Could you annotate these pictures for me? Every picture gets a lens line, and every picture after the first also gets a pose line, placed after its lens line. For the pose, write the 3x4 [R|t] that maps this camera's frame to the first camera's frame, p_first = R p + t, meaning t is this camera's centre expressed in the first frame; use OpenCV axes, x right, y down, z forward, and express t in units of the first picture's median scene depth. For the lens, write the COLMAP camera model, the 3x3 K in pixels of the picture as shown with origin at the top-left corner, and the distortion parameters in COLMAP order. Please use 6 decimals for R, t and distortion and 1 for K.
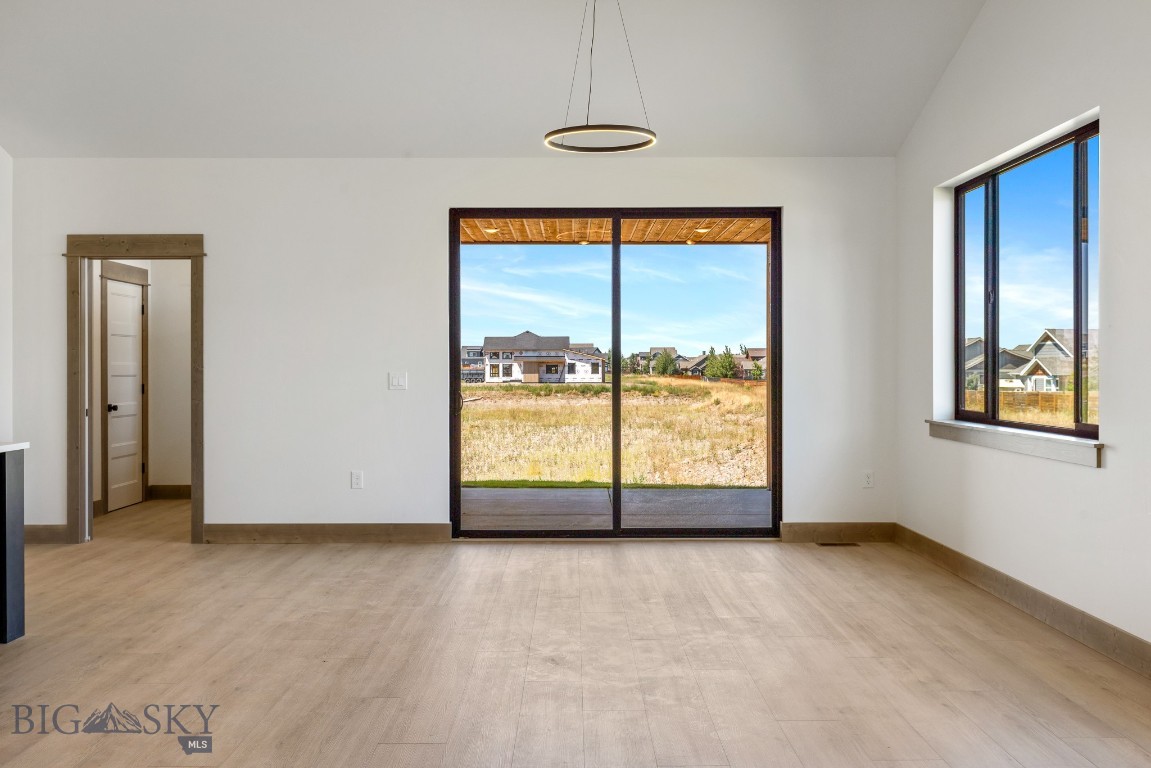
lens RADIAL K [[1056.2, 0, 574.3], [0, 1056.2, 376.6], [0, 0, 1]] dist [-0.002117, 0.000000]
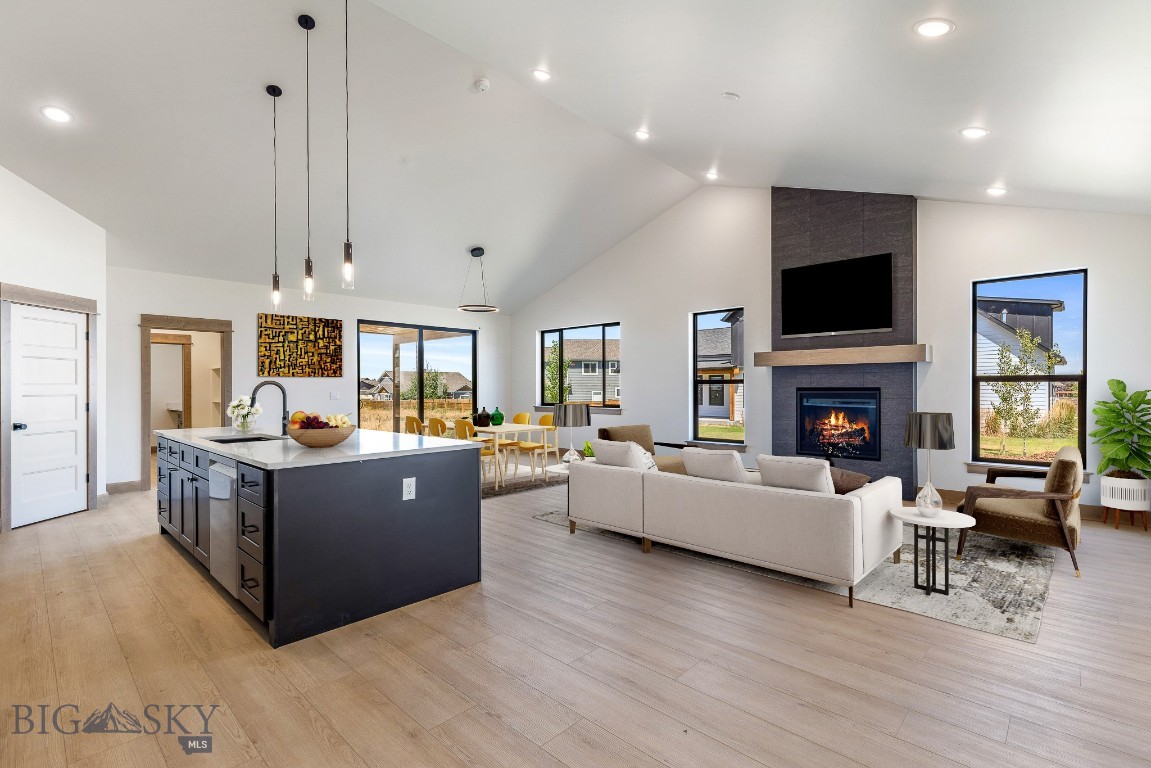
lens RADIAL K [[521.2, 0, 568.7], [0, 521.2, 389.2], [0, 0, 1]] dist [0.012143, -0.001874]
pose [[0.700016, -0.002223, 0.714124, -0.601269], [0.008382, 0.999952, -0.005104, 0.000710], [-0.714078, 0.009559, 0.700001, -0.111852]]
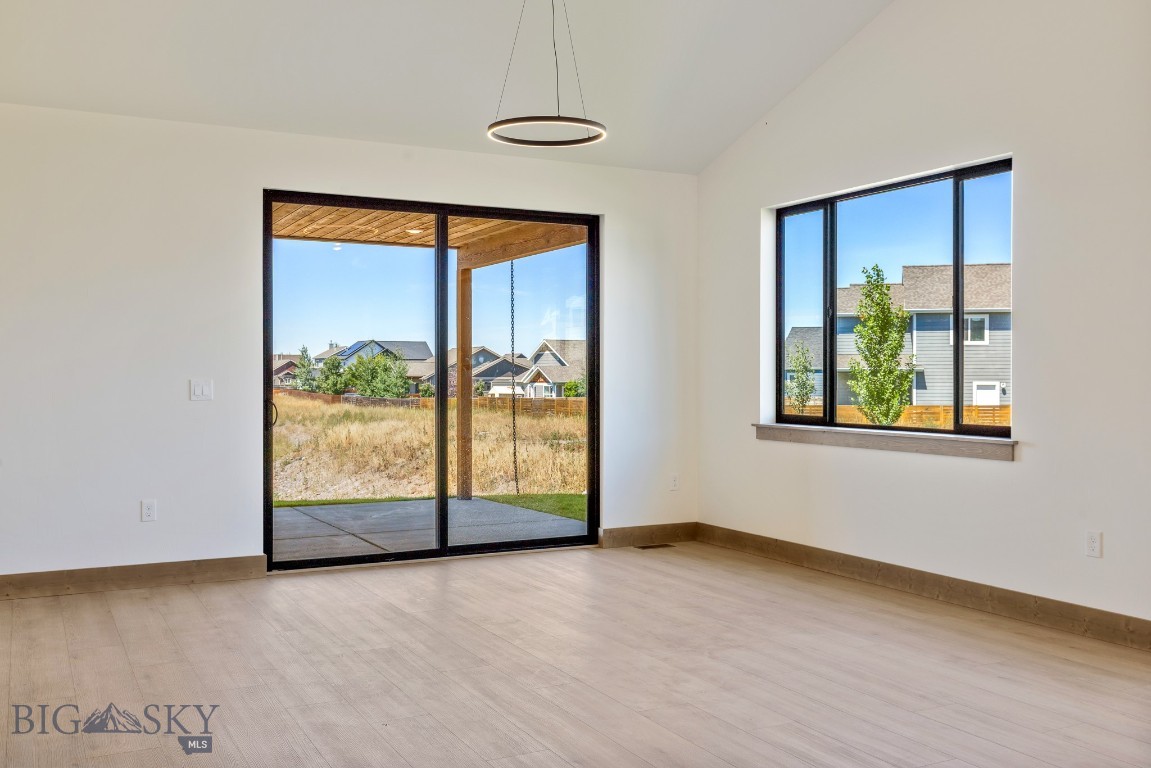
lens RADIAL K [[1074.0, 0, 578.0], [0, 1074.0, 380.2], [0, 0, 1]] dist [0.005524, 0.000000]
pose [[0.885521, -0.000141, 0.464599, -0.297692], [0.001819, 0.999993, -0.003164, -0.000242], [-0.464595, 0.003647, 0.885516, 0.103797]]
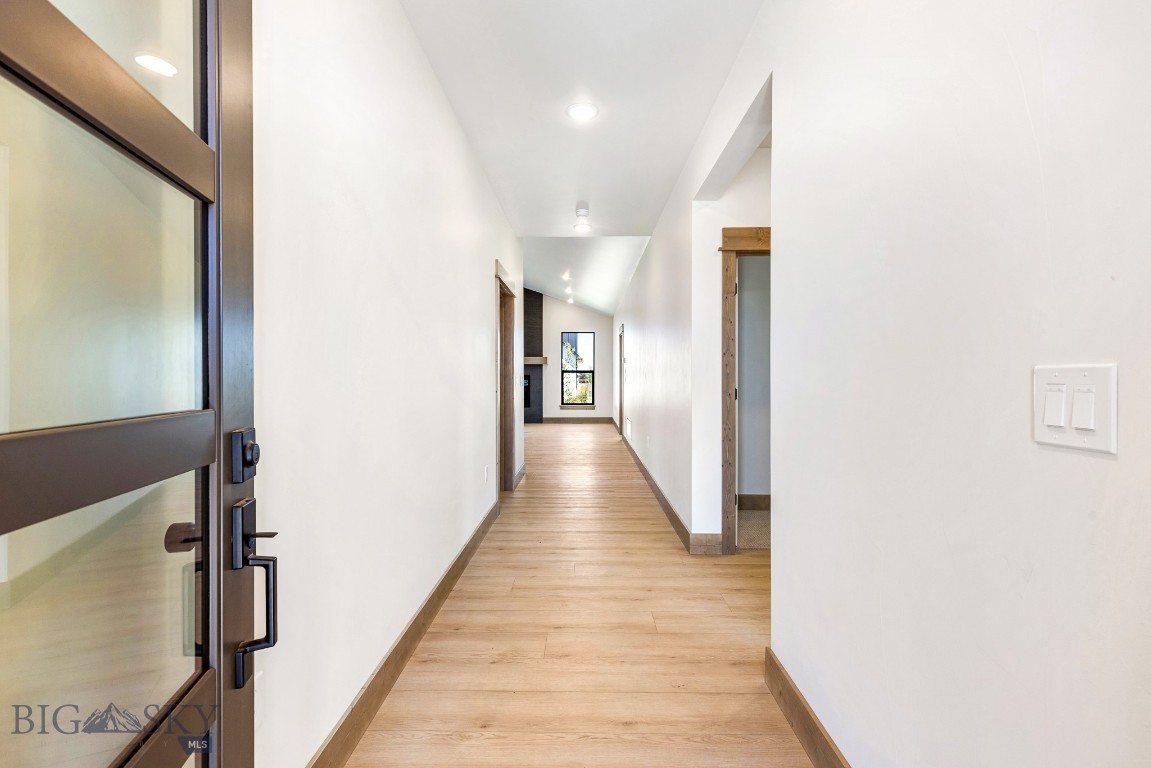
lens RADIAL K [[521.2, 0, 574.9], [0, 521.2, 380.9], [0, 0, 1]] dist [0.012143, -0.001874]
pose [[0.026861, -0.005991, 0.999621, -2.417725], [0.006682, 0.999961, 0.005813, 0.018333], [-0.999617, 0.006523, 0.026900, -0.067580]]
